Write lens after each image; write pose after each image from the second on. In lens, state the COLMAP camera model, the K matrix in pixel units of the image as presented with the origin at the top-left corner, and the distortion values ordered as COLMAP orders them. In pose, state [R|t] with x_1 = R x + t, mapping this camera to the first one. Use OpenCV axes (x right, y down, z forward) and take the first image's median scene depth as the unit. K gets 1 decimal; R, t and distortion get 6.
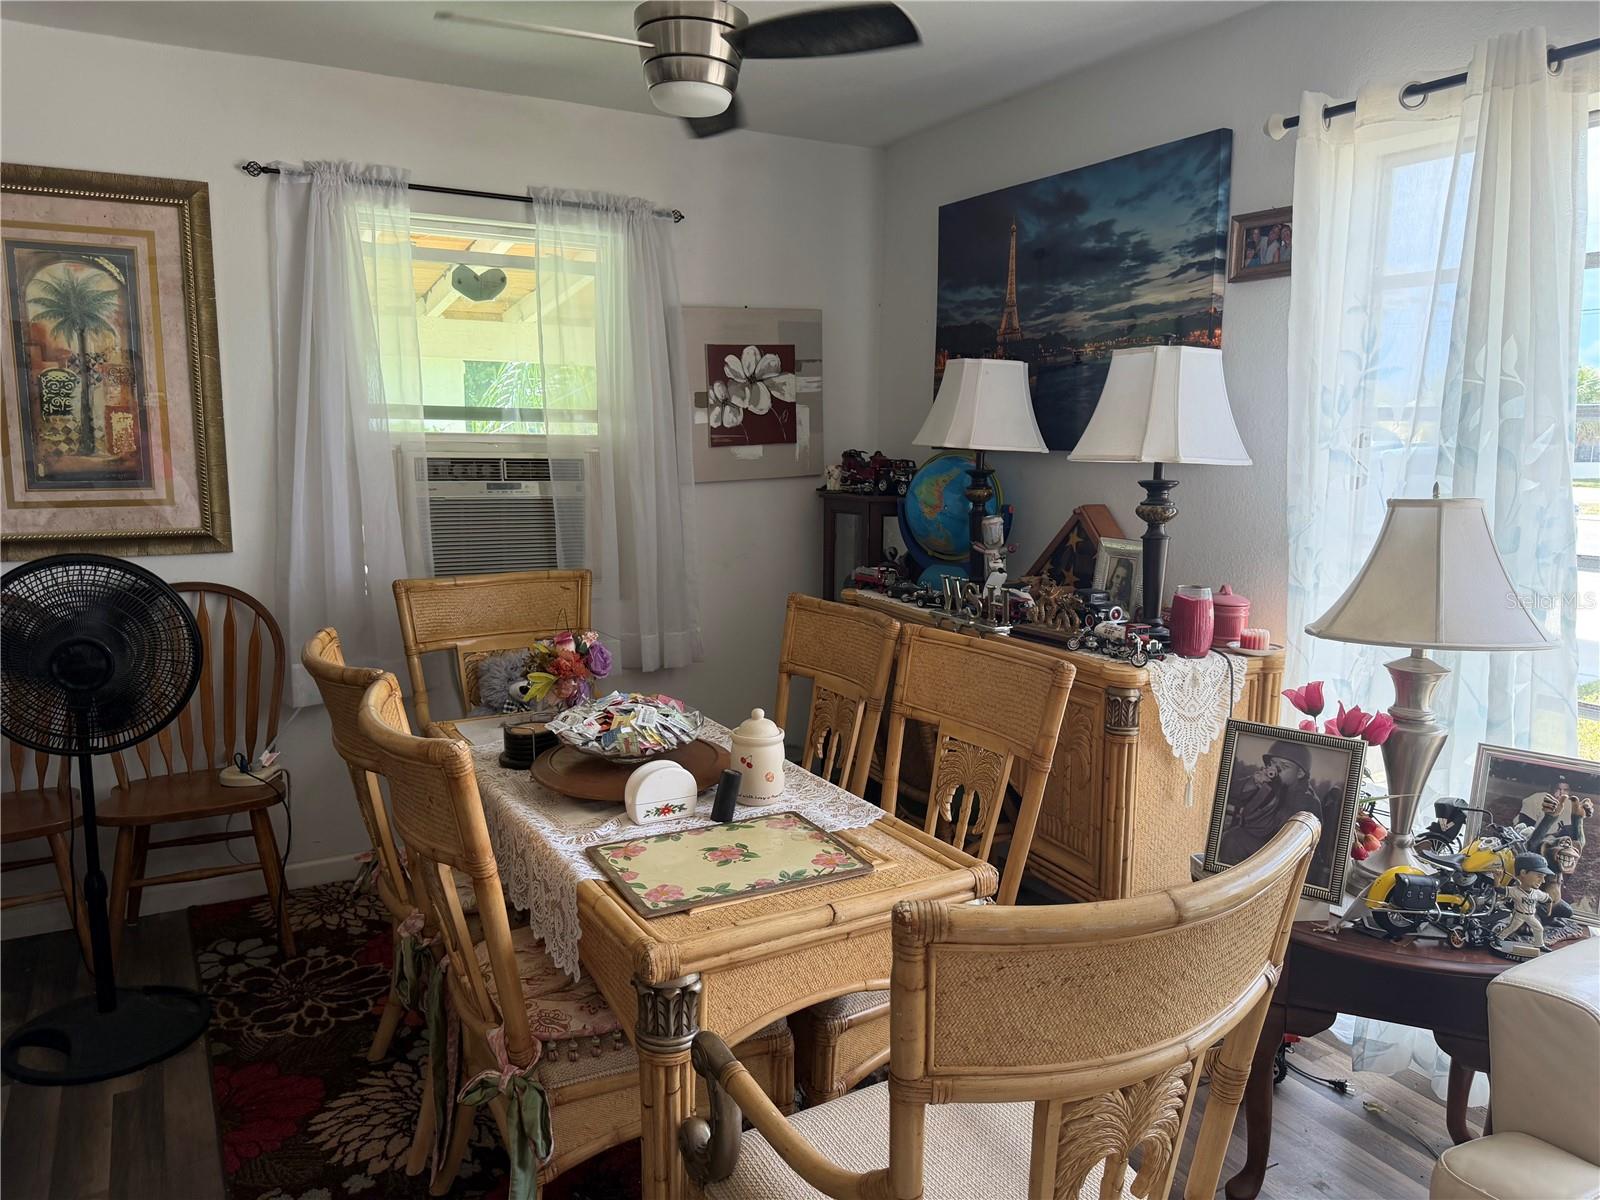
lens RADIAL K [[1117.4, 0, 800.0], [0, 1117.4, 600.0], [0, 0, 1]] dist [0.074959, -0.096888]
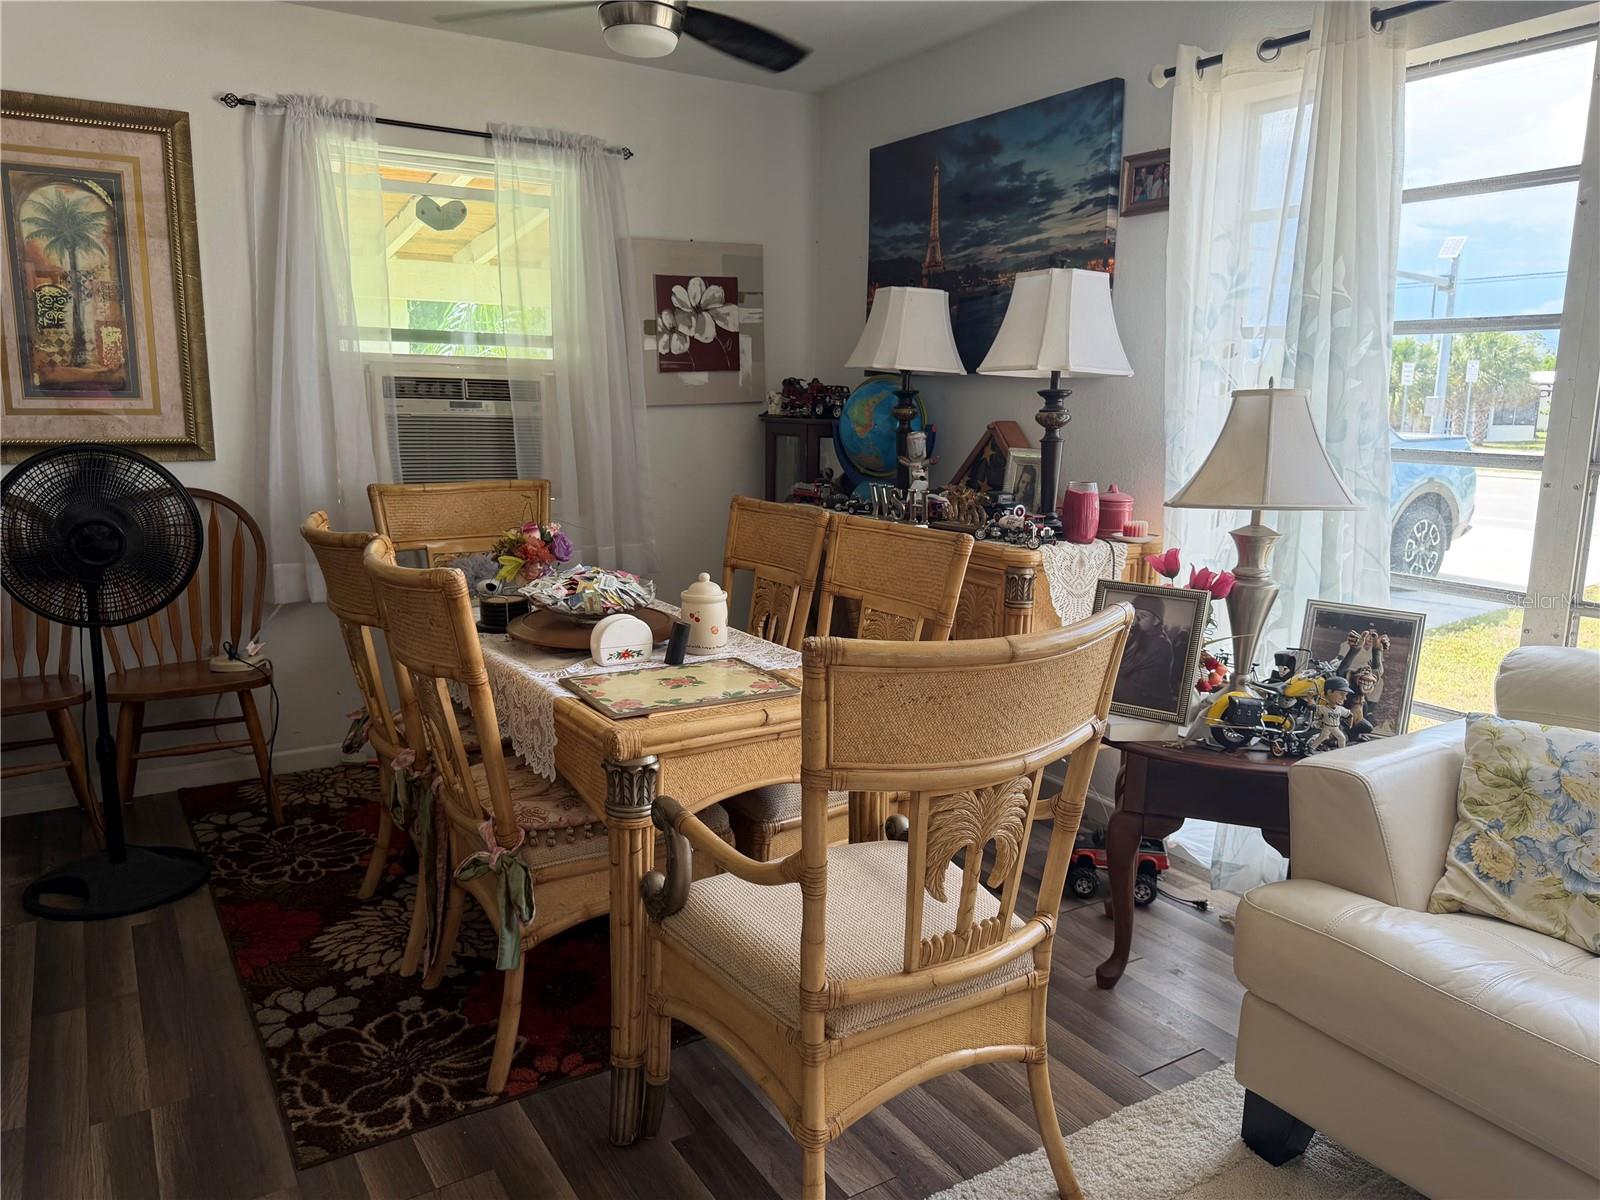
lens RADIAL K [[1152.0, 0, 798.9], [0, 1152.0, 609.6], [0, 0, 1]] dist [0.082213, -0.103220]
pose [[0.999061, -0.001988, 0.043288, 0.006897], [0.000823, 0.999637, 0.026914, 0.078811], [-0.043325, -0.026853, 0.998700, -0.157145]]
